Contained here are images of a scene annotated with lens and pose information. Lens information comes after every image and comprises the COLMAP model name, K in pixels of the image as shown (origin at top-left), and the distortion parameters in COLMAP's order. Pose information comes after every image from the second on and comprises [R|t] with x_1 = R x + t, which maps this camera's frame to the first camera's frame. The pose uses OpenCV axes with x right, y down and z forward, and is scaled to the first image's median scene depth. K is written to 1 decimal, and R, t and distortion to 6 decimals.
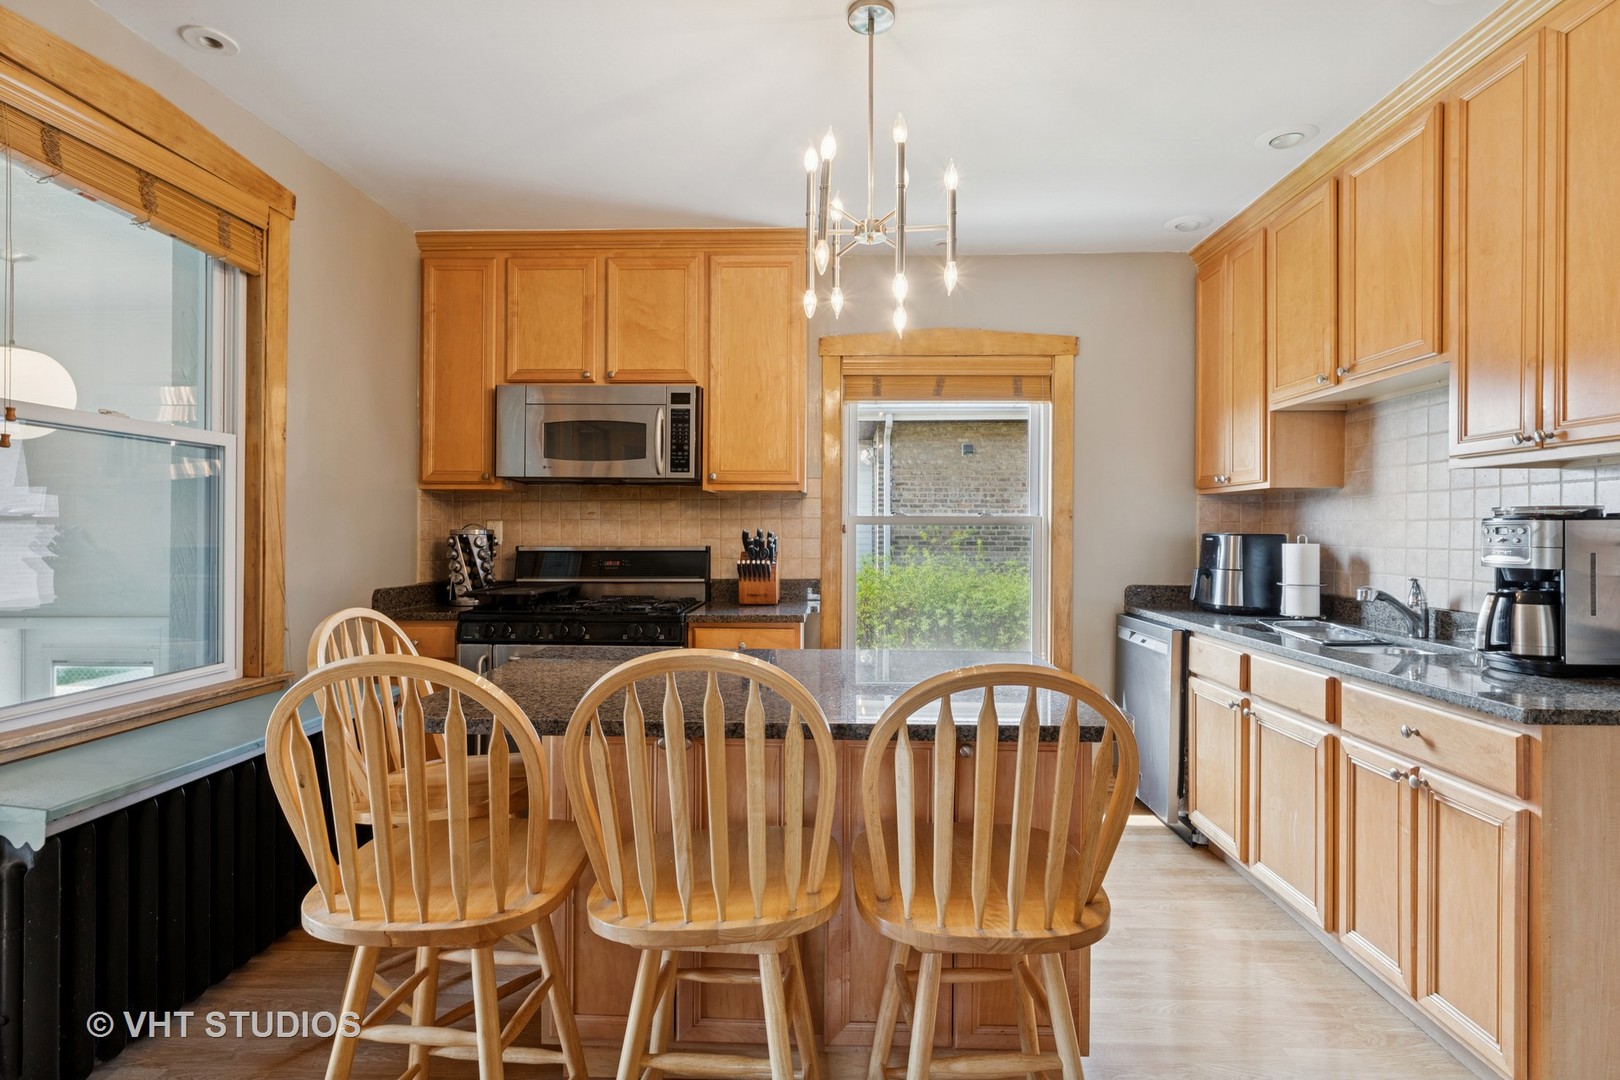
lens RADIAL K [[793.6, 0, 824.2], [0, 793.6, 535.0], [0, 0, 1]] dist [0.000456, -0.000513]
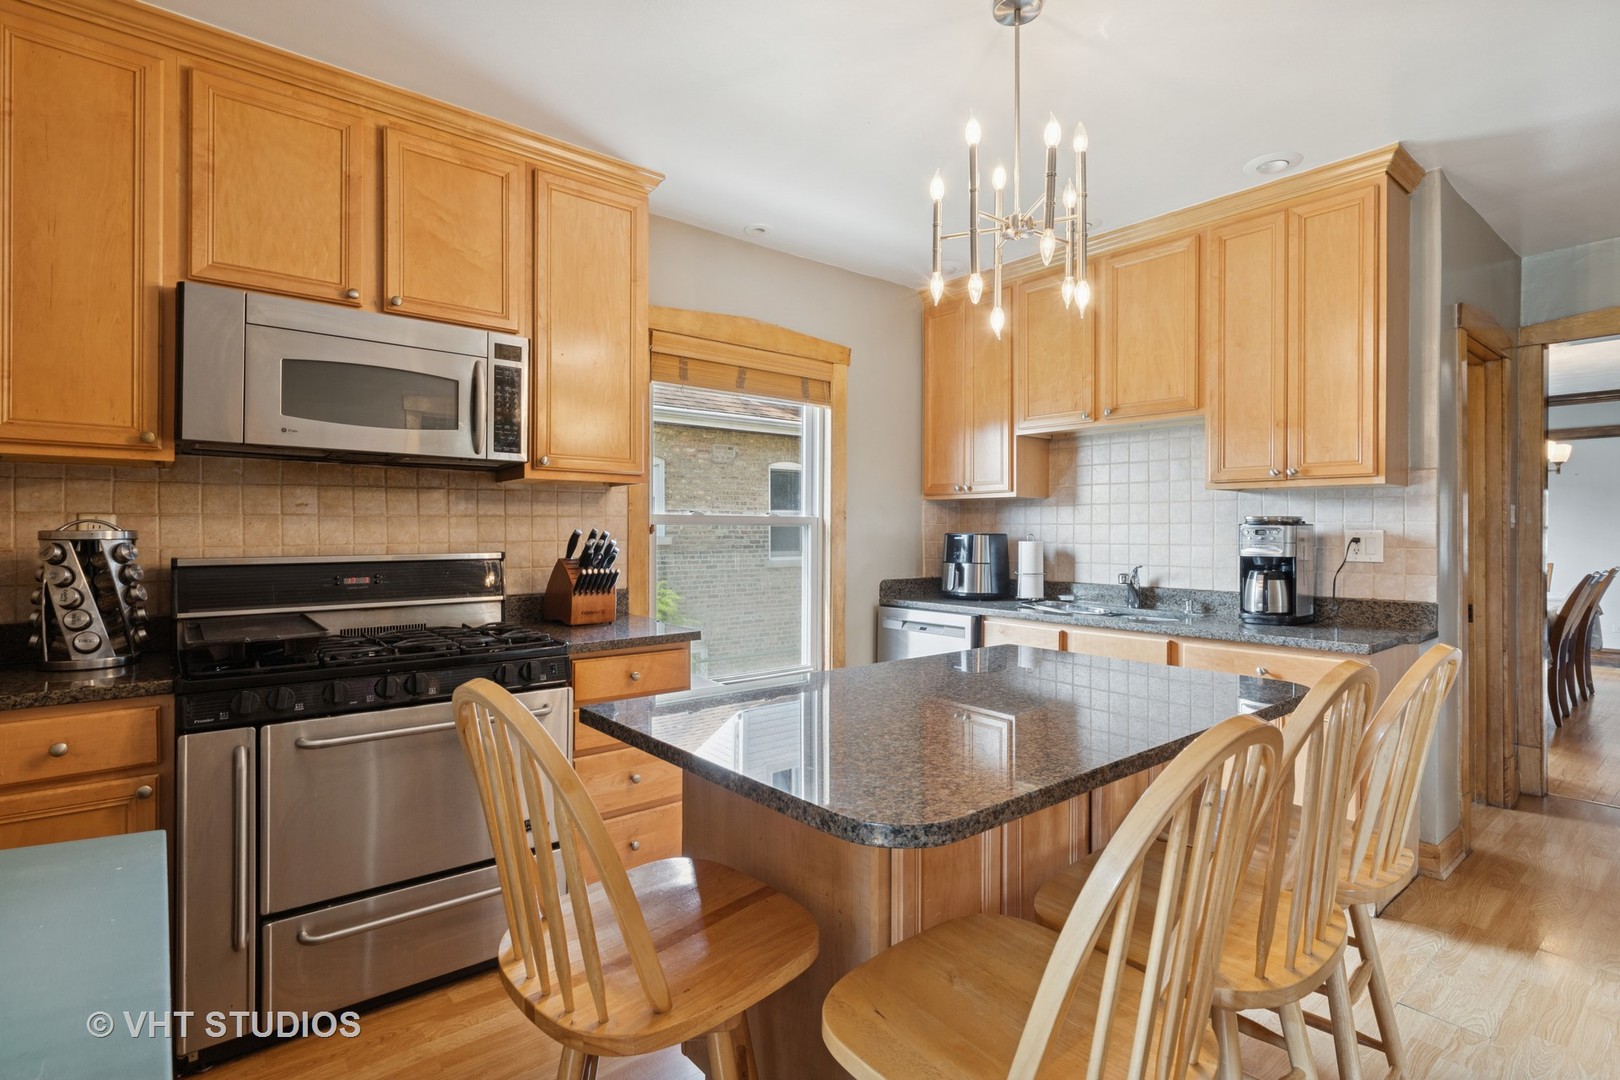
lens RADIAL K [[793.6, 0, 822.9], [0, 793.6, 537.0], [0, 0, 1]] dist [0.000456, -0.000513]
pose [[0.741364, -0.006386, 0.671072, -0.450897], [0.002228, 0.999973, 0.007054, -0.005163], [-0.671099, -0.003734, 0.741358, 0.251686]]
